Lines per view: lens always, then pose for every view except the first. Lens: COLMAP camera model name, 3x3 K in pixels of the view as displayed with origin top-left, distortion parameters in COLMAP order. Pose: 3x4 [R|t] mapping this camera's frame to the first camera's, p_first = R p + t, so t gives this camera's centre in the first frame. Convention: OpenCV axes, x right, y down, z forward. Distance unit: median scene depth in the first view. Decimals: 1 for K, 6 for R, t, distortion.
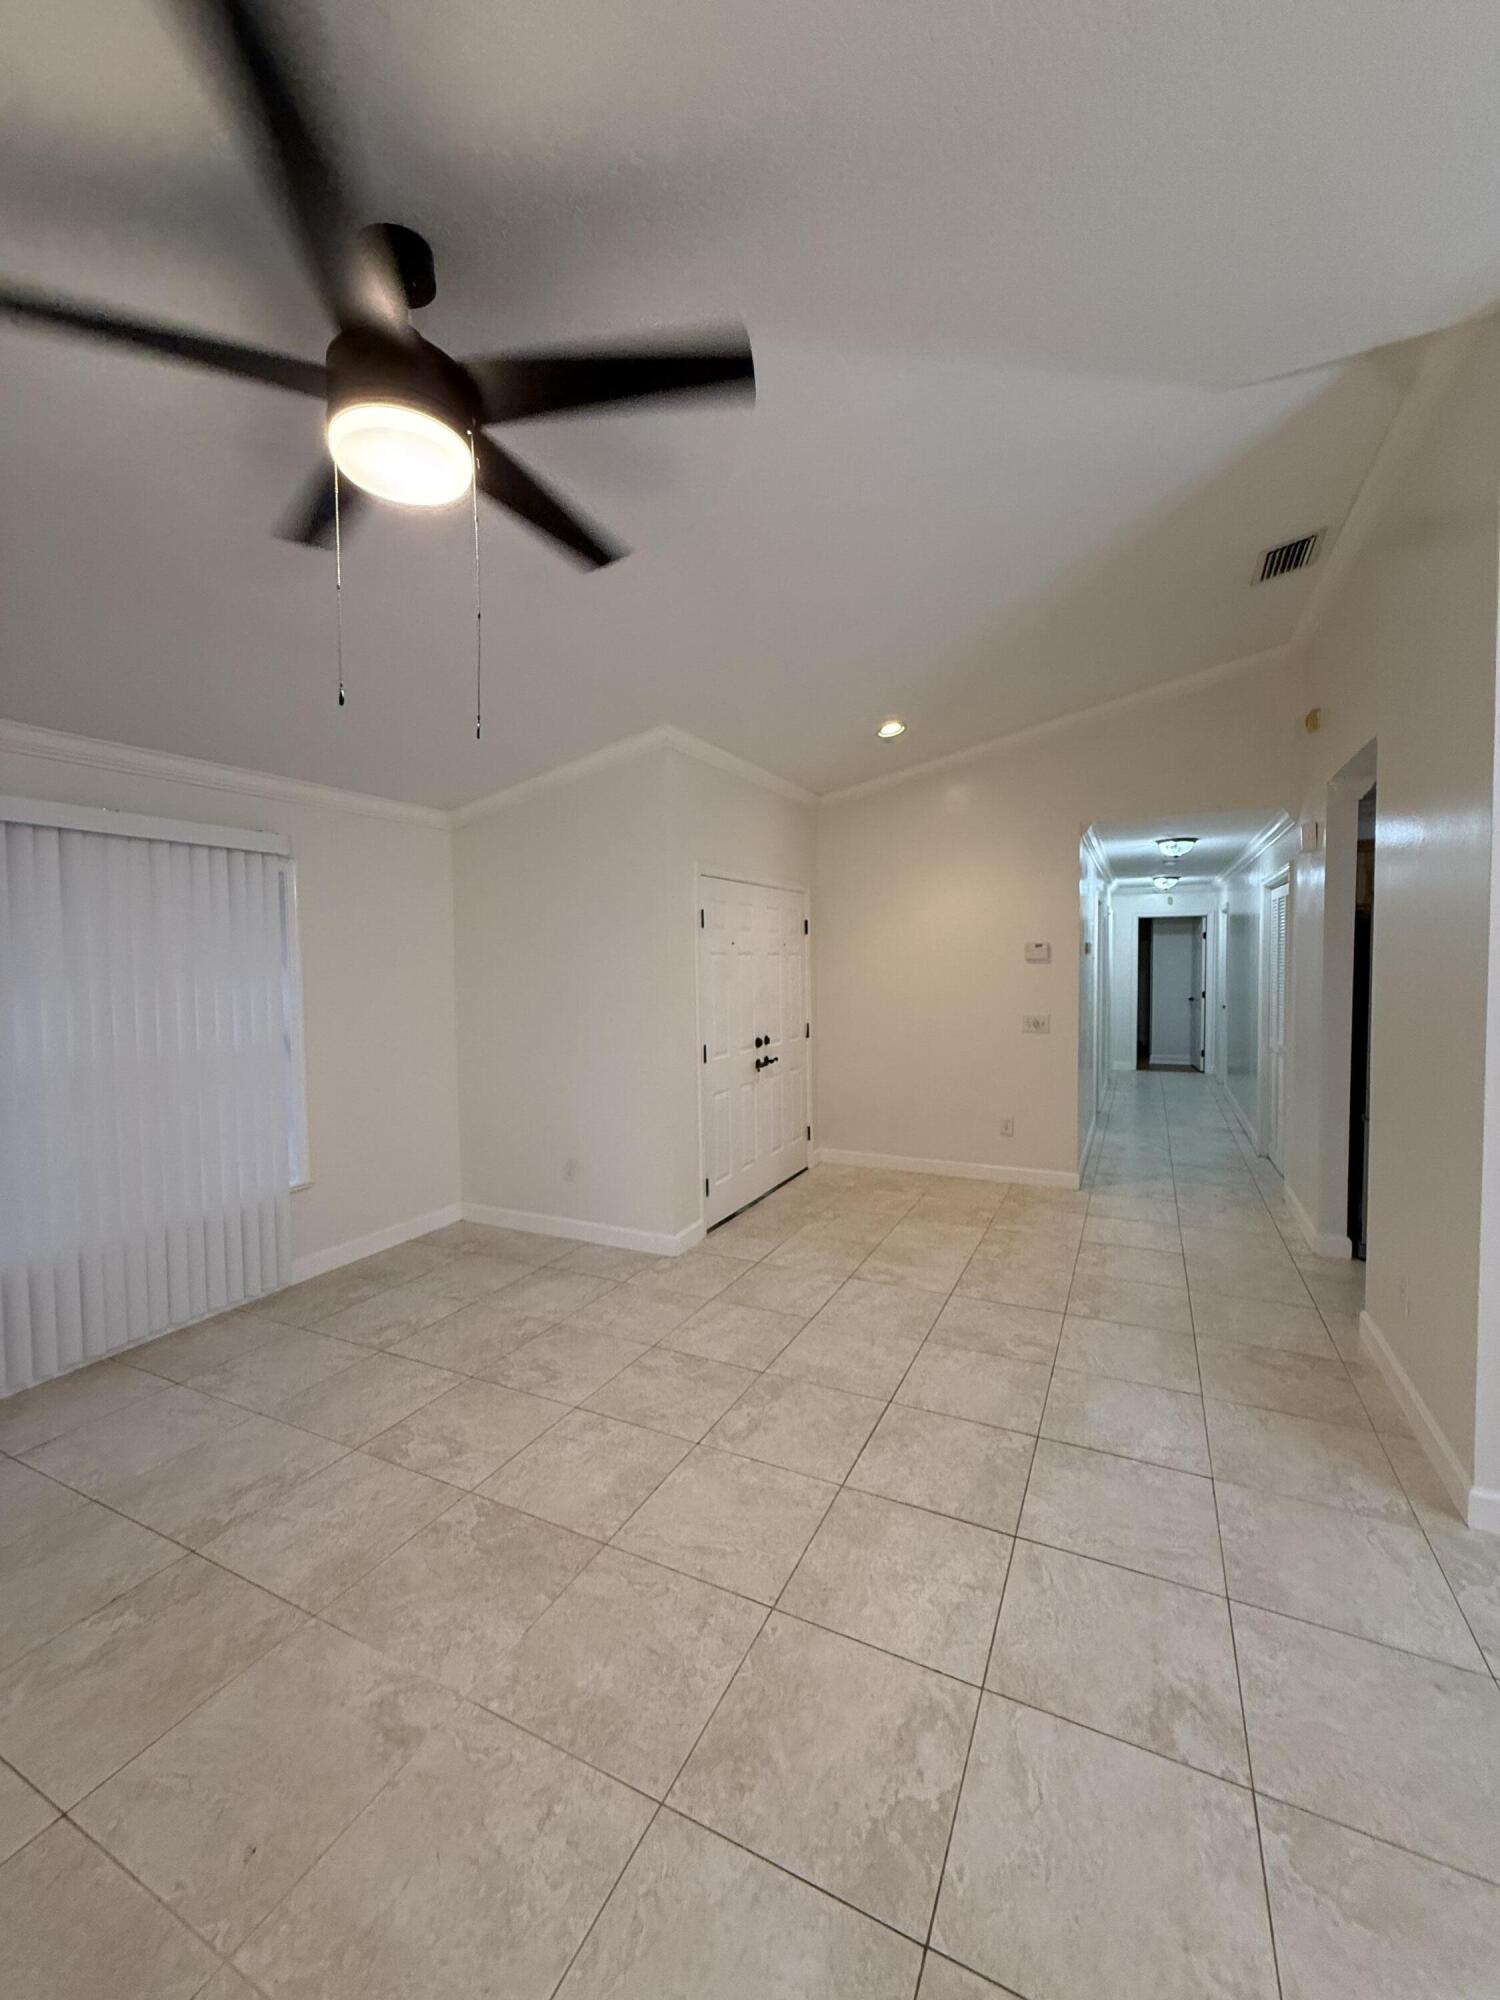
lens RADIAL K [[800.0, 0, 752.9], [0, 800.0, 992.8], [0, 0, 1]] dist [-0.000624, 0.000228]
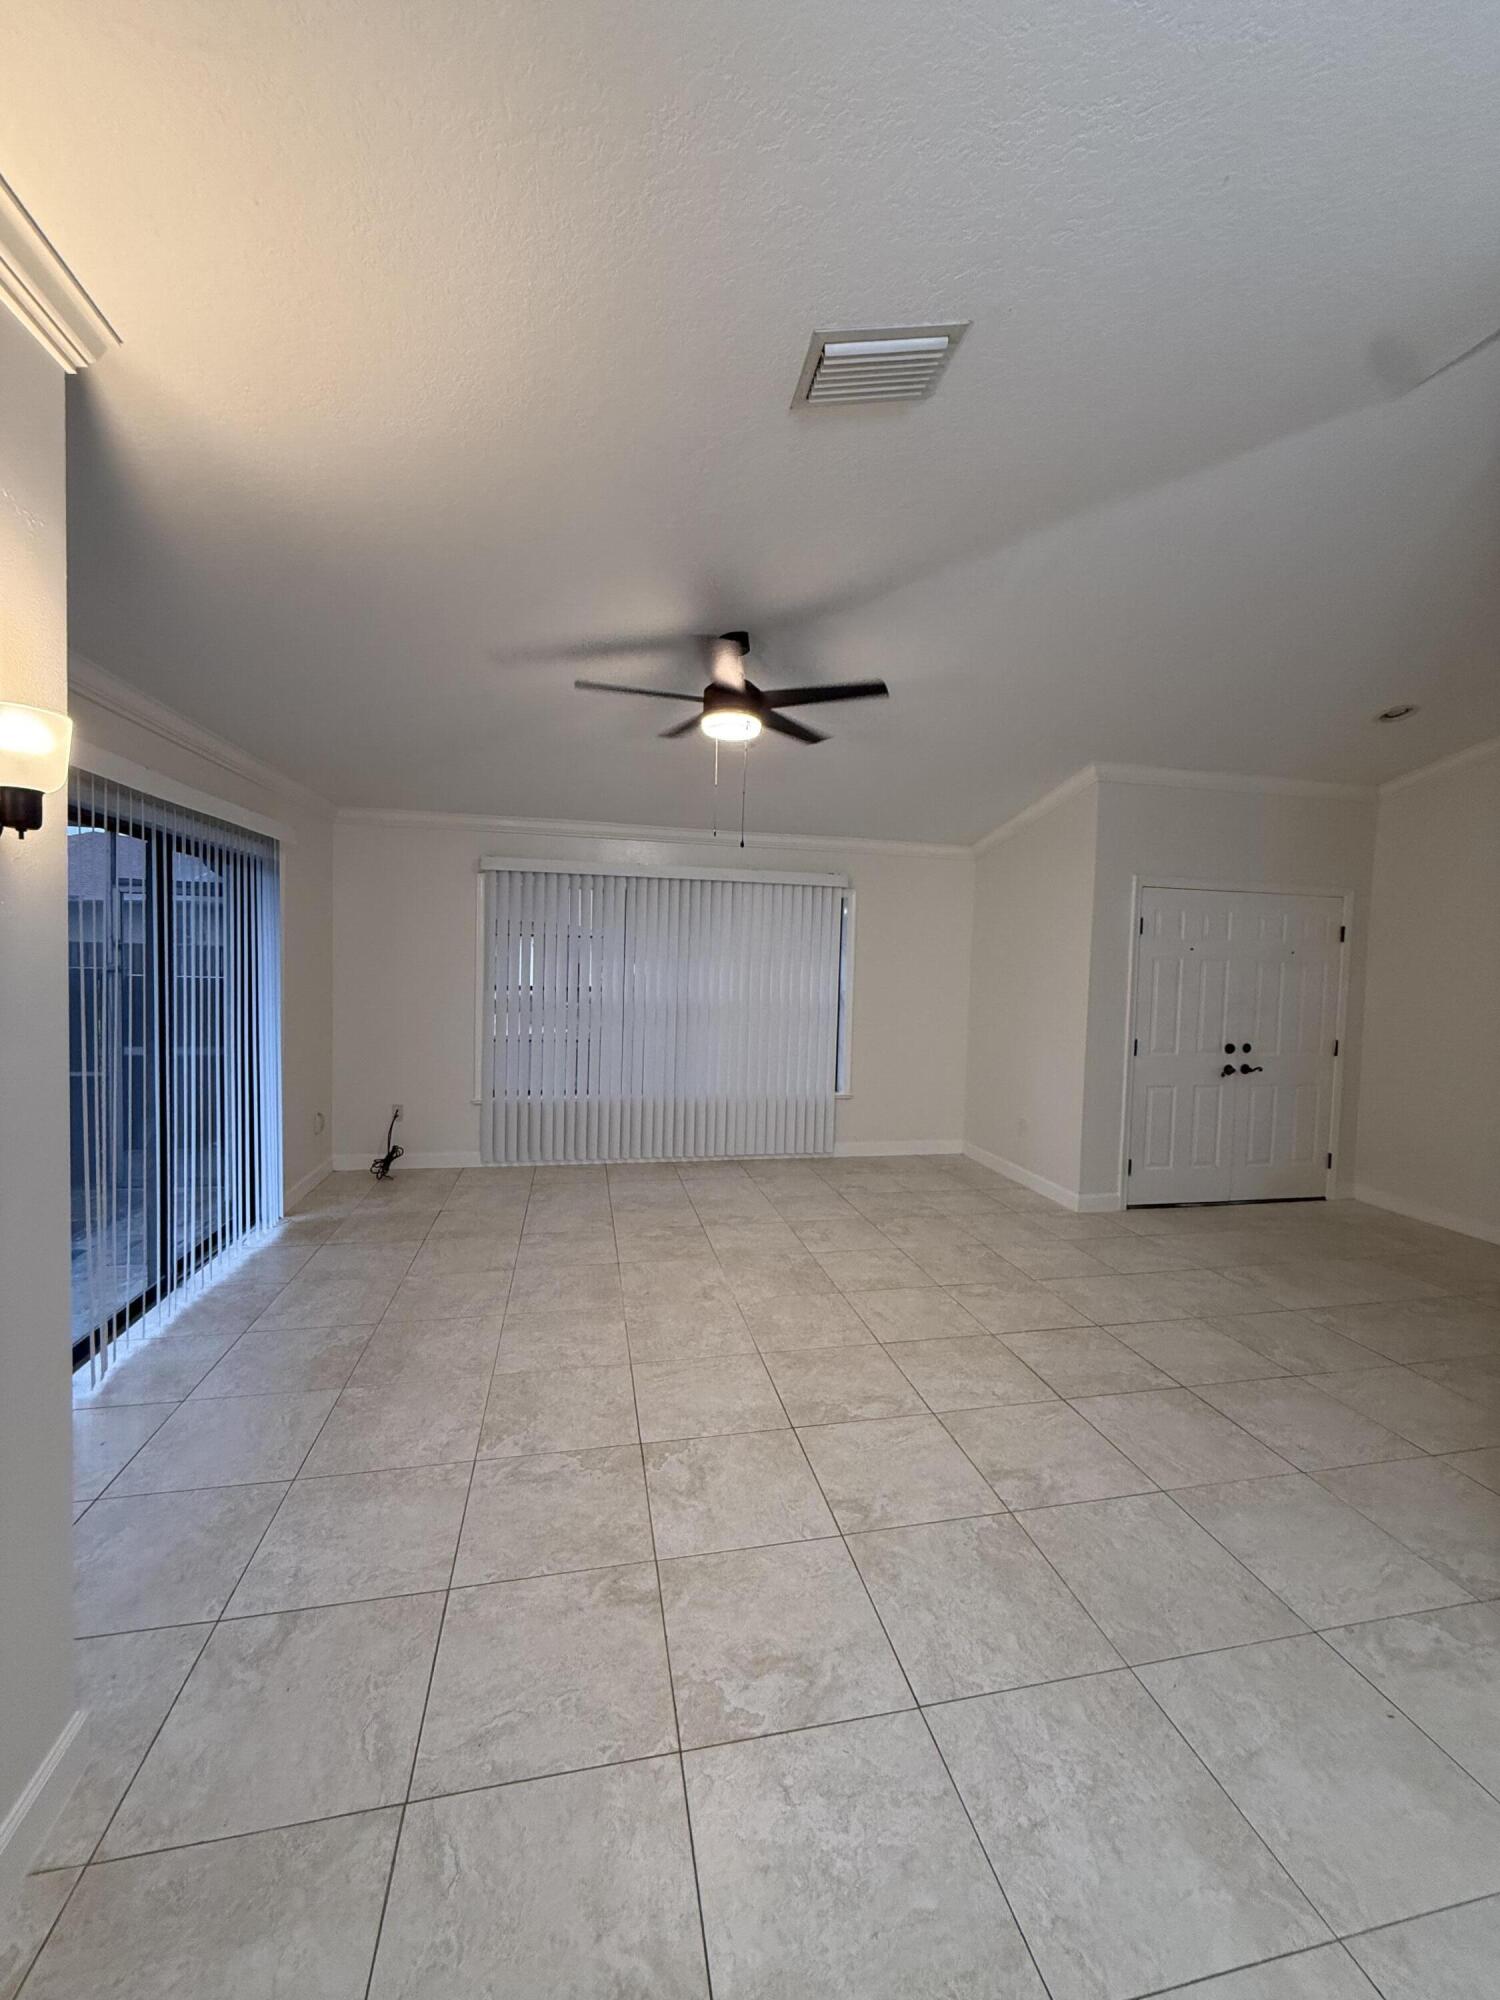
lens RADIAL K [[800.0, 0, 747.9], [0, 800.0, 996.4], [0, 0, 1]] dist [-0.000624, 0.000228]
pose [[0.615037, 0.066721, -0.785670, 0.690594], [-0.067547, 0.997209, 0.031808, 0.009733], [0.785600, 0.033506, 0.617827, -0.164650]]
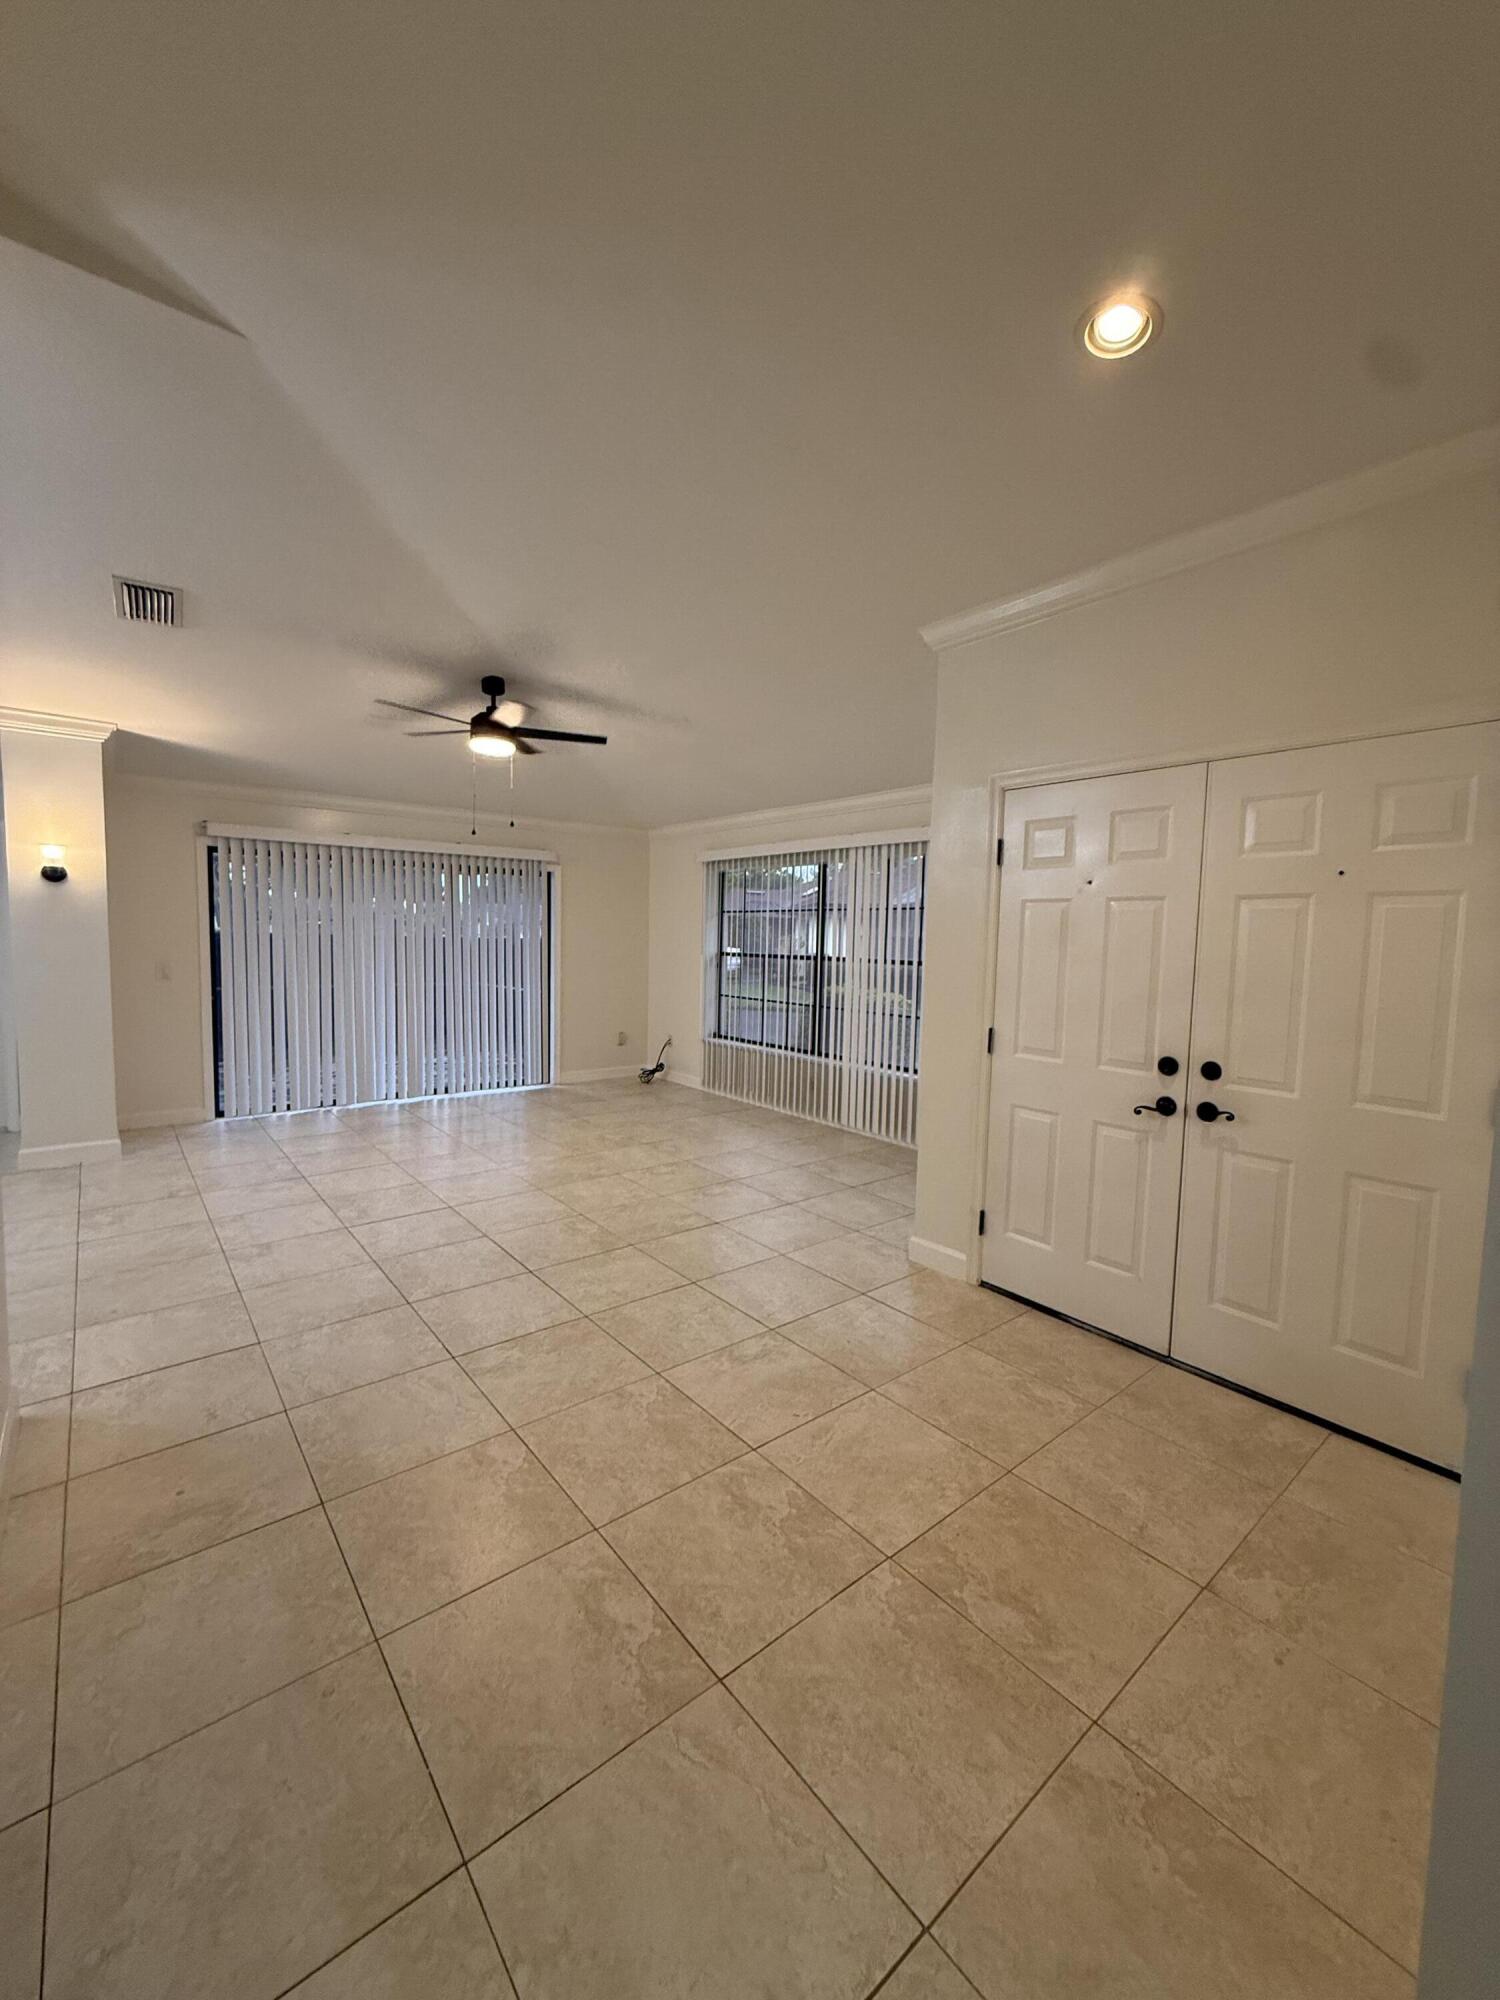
lens RADIAL K [[800.0, 0, 747.1], [0, 800.0, 1000.6], [0, 0, 1]] dist [-0.000624, 0.000228]
pose [[-0.419678, 0.077261, -0.904379, 0.982681], [-0.056484, 0.992217, 0.110976, -0.038149], [0.905914, 0.097658, -0.412047, 1.580069]]
